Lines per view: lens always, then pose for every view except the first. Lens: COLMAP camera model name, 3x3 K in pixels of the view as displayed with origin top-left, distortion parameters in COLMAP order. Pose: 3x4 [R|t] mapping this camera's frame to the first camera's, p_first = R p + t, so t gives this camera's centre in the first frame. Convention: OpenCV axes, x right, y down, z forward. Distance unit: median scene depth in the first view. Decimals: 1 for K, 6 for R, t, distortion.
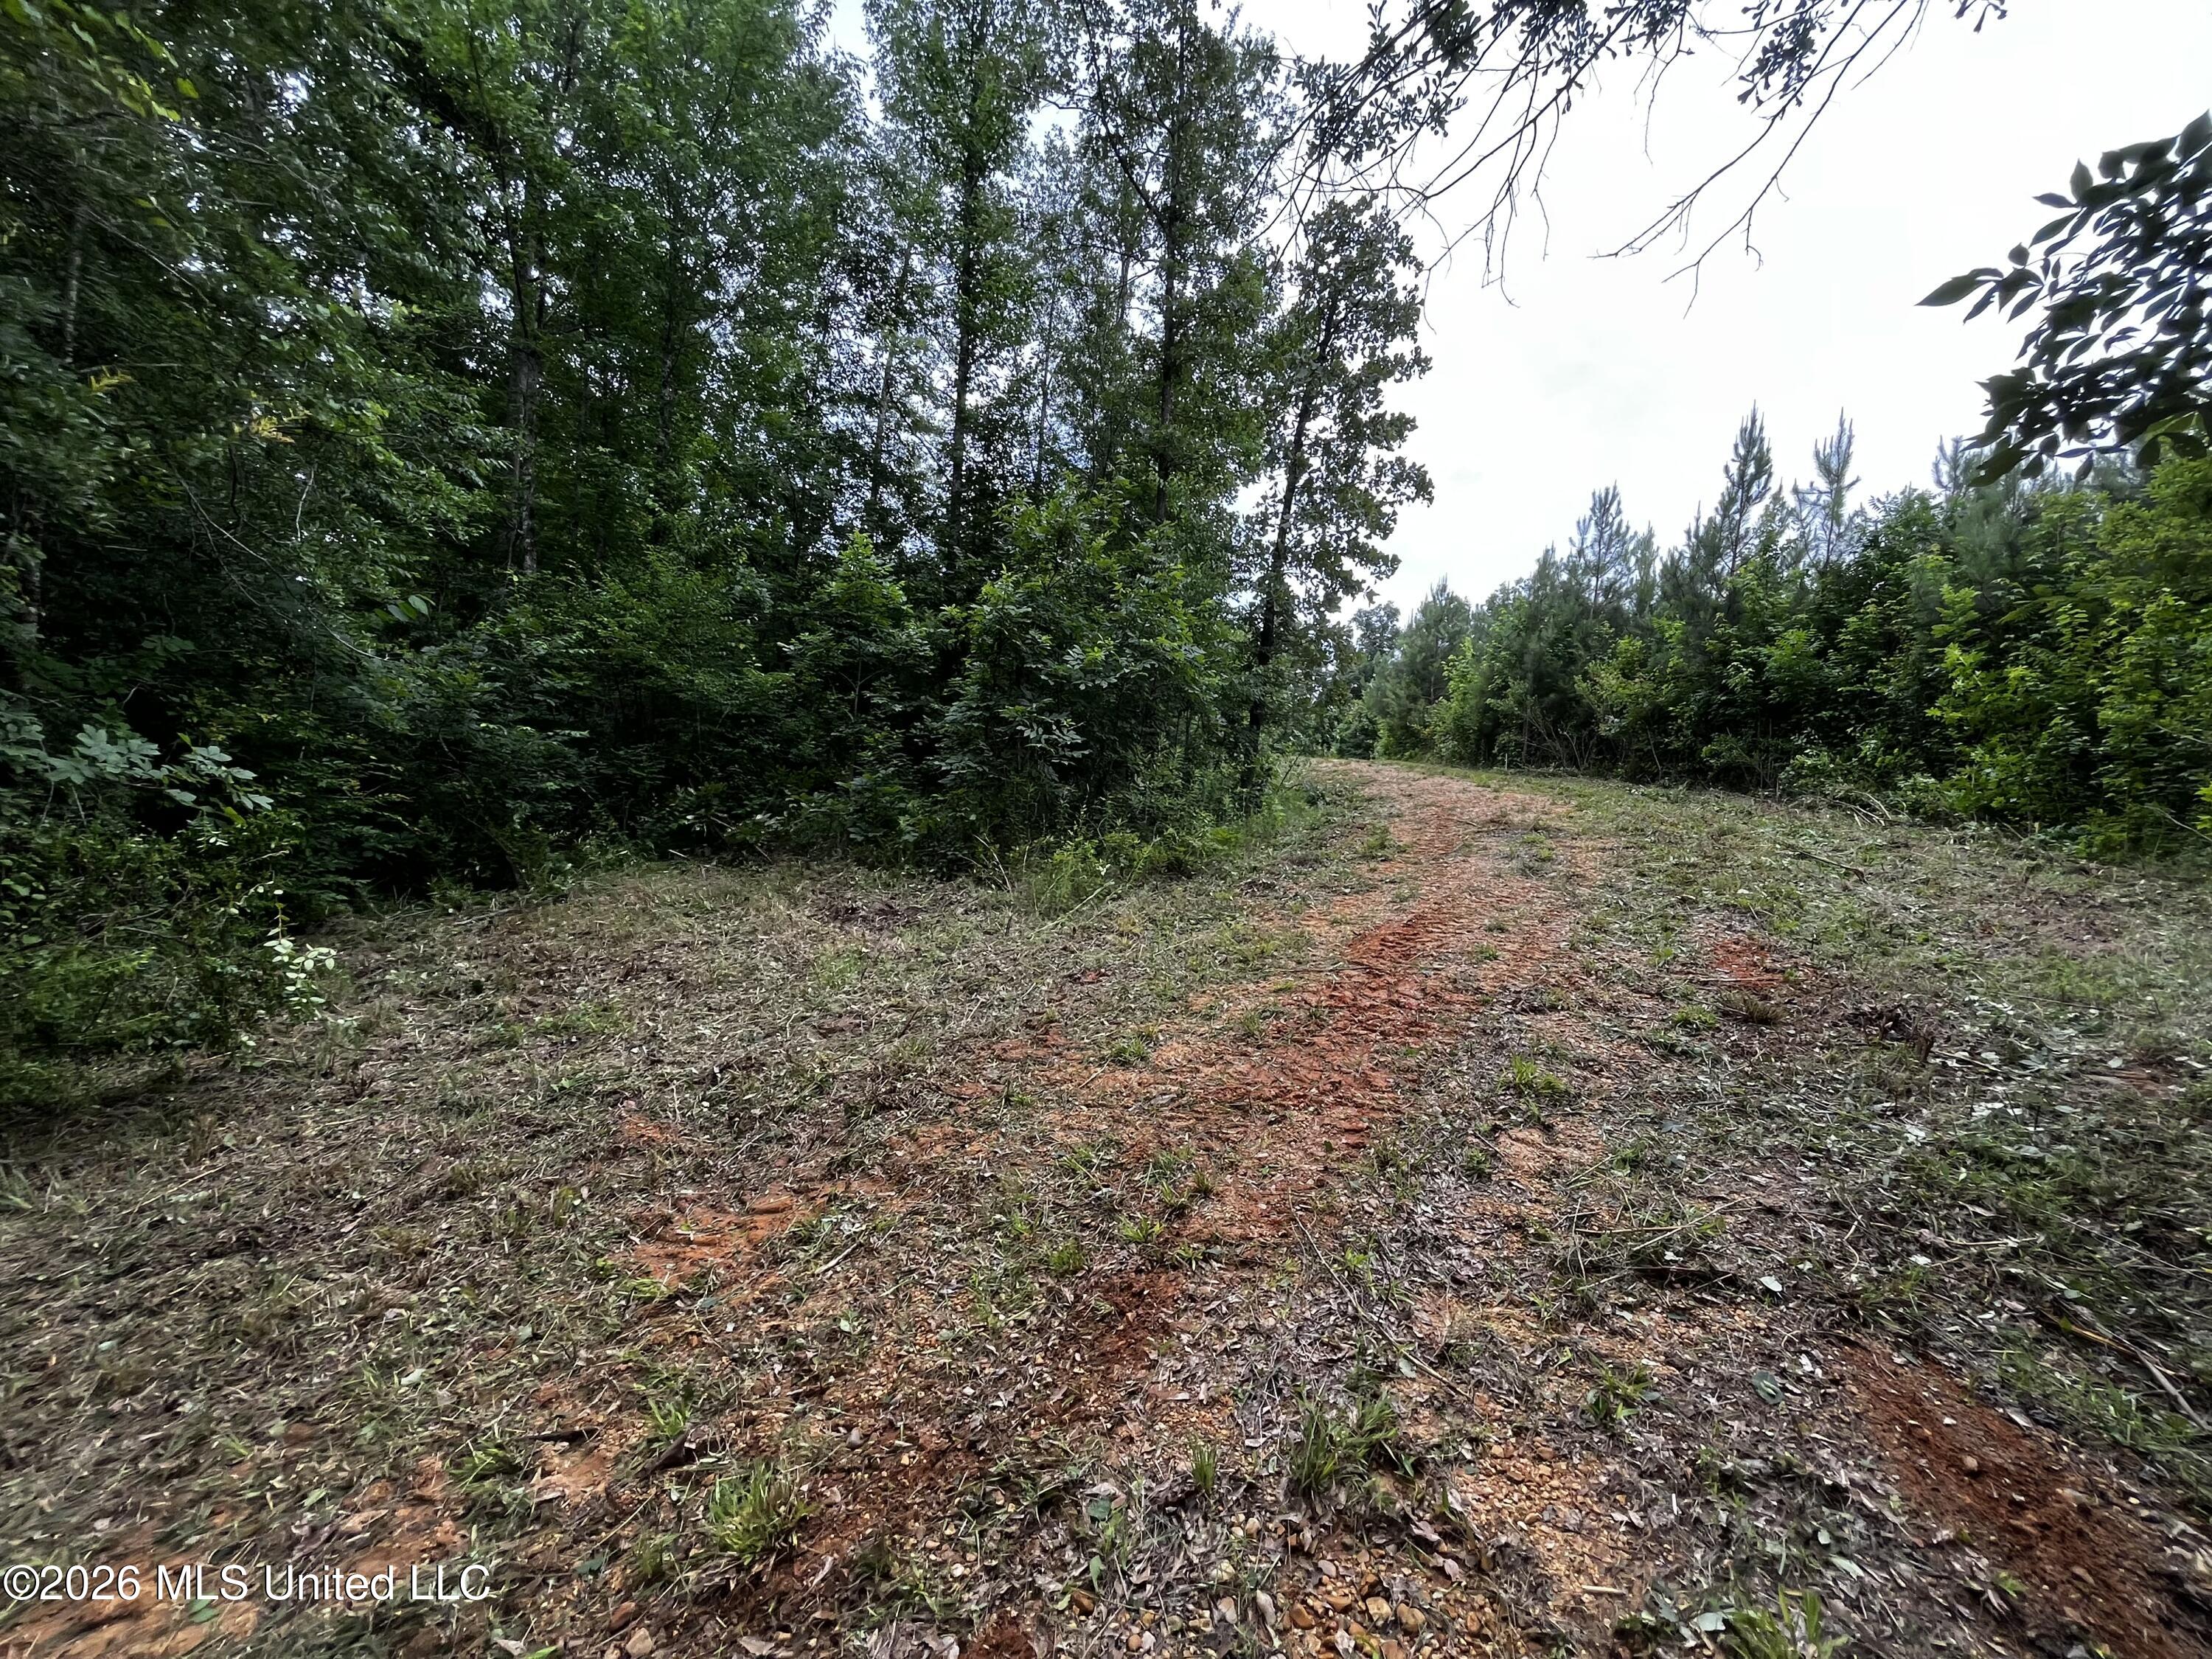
lens RADIAL K [[886.1, 0, 1099.8], [0, 886.1, 837.7], [0, 0, 1]] dist [0.001358, 0.000270]
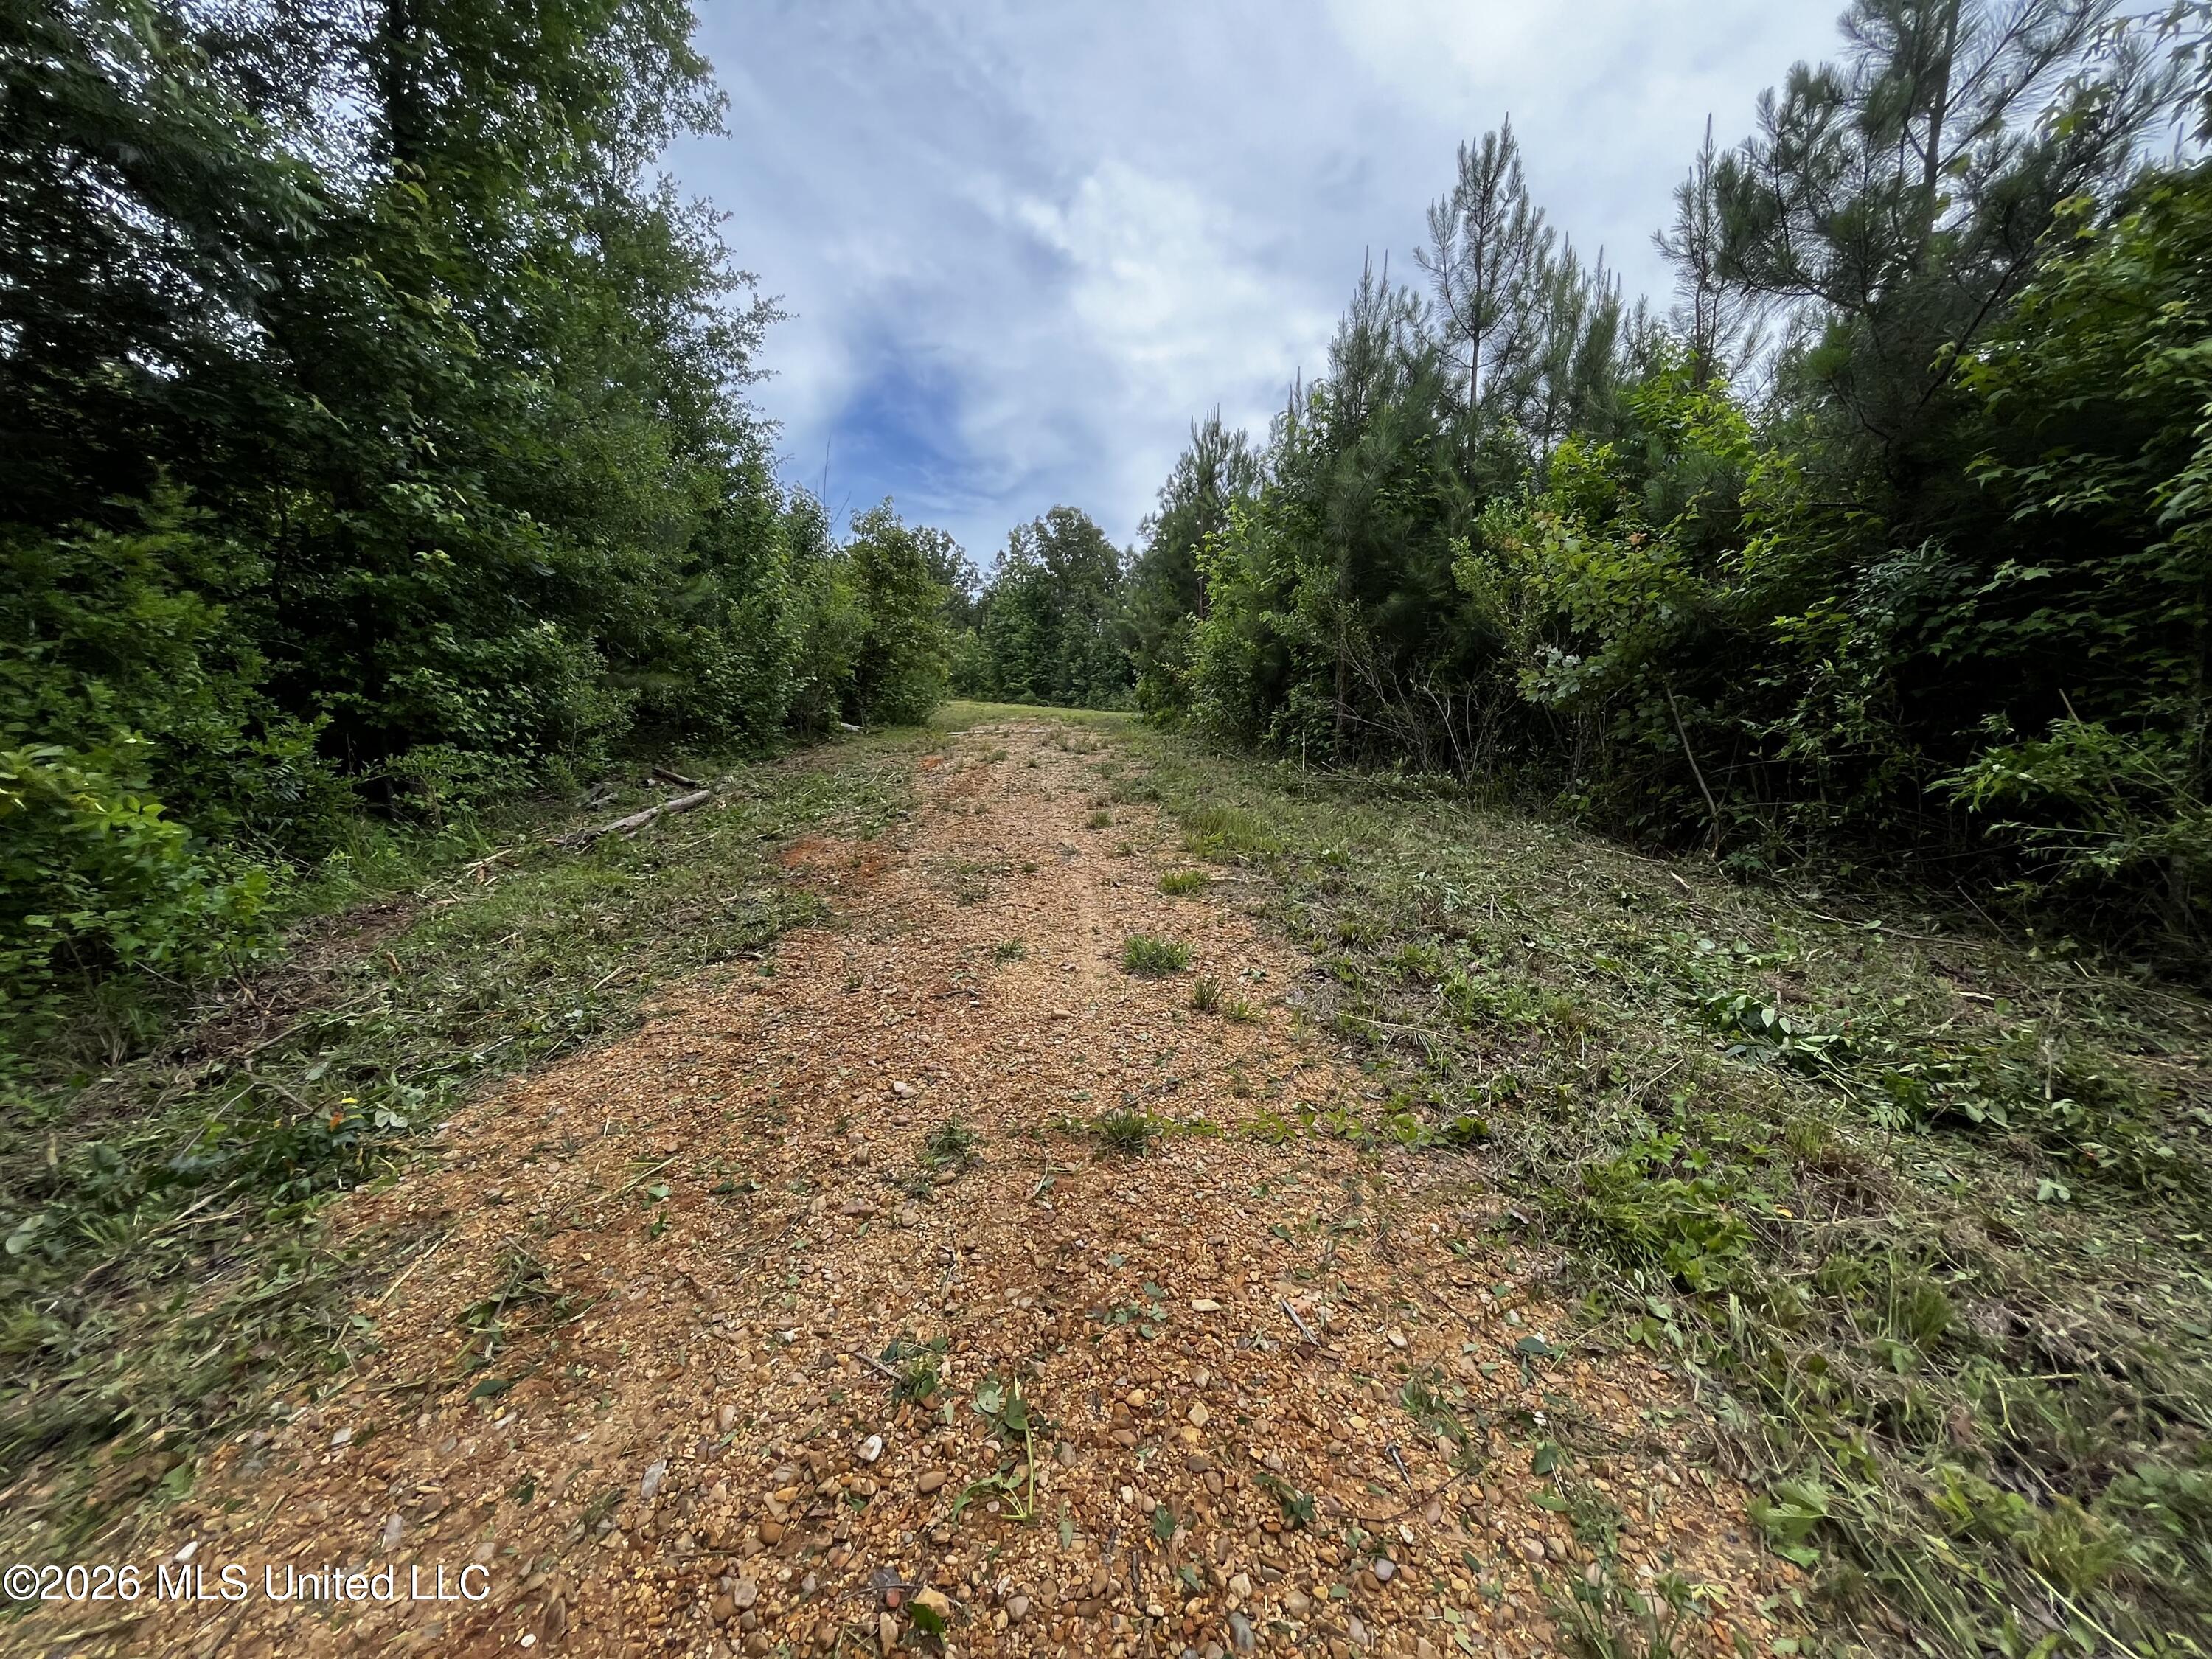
lens RADIAL K [[886.1, 0, 1099.8], [0, 886.1, 837.7], [0, 0, 1]] dist [0.001358, 0.000270]
pose [[0.985389, -0.072454, 0.154138, 0.423850], [0.060060, 0.994687, 0.083607, -0.128673], [-0.159377, -0.073128, 0.984506, 0.848161]]
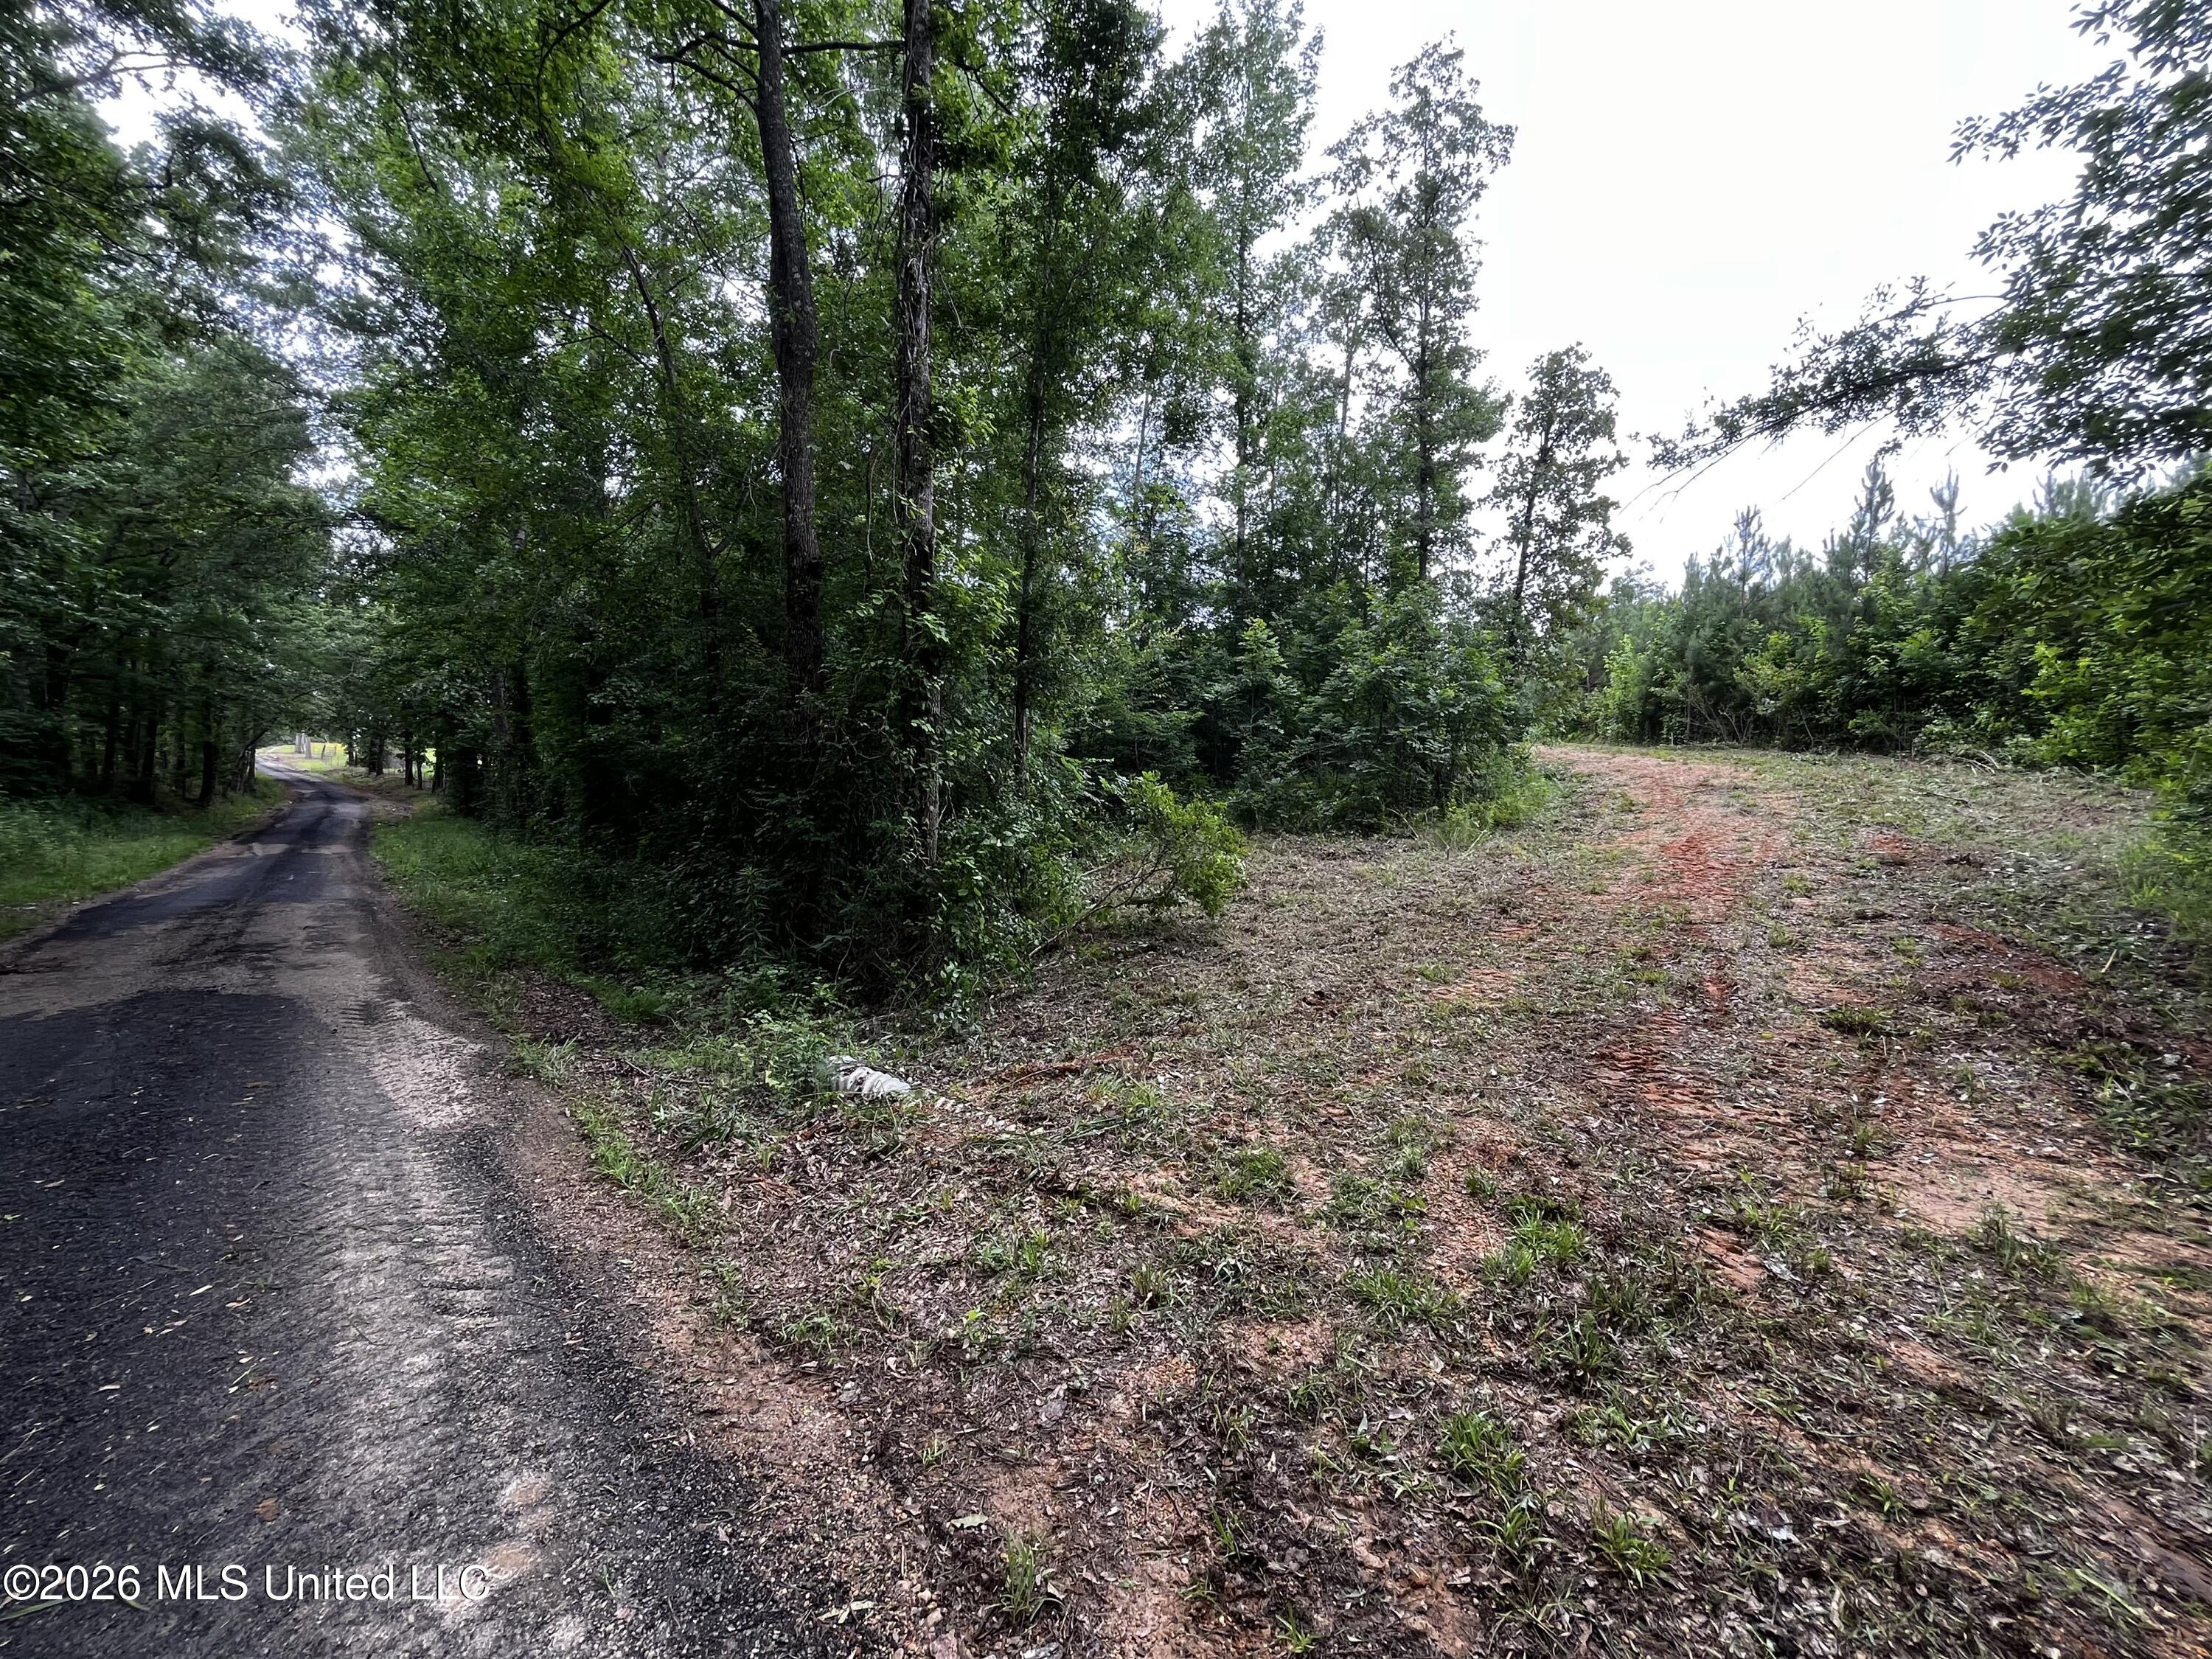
lens RADIAL K [[886.9, 0, 1106.0], [0, 886.9, 829.5], [0, 0, 1]] dist [0.000644, 0.000358]
pose [[0.994357, -0.048135, -0.094535, -0.299634], [0.047562, 0.998834, -0.008301, 0.015521], [0.094825, 0.003758, 0.995487, -0.412817]]
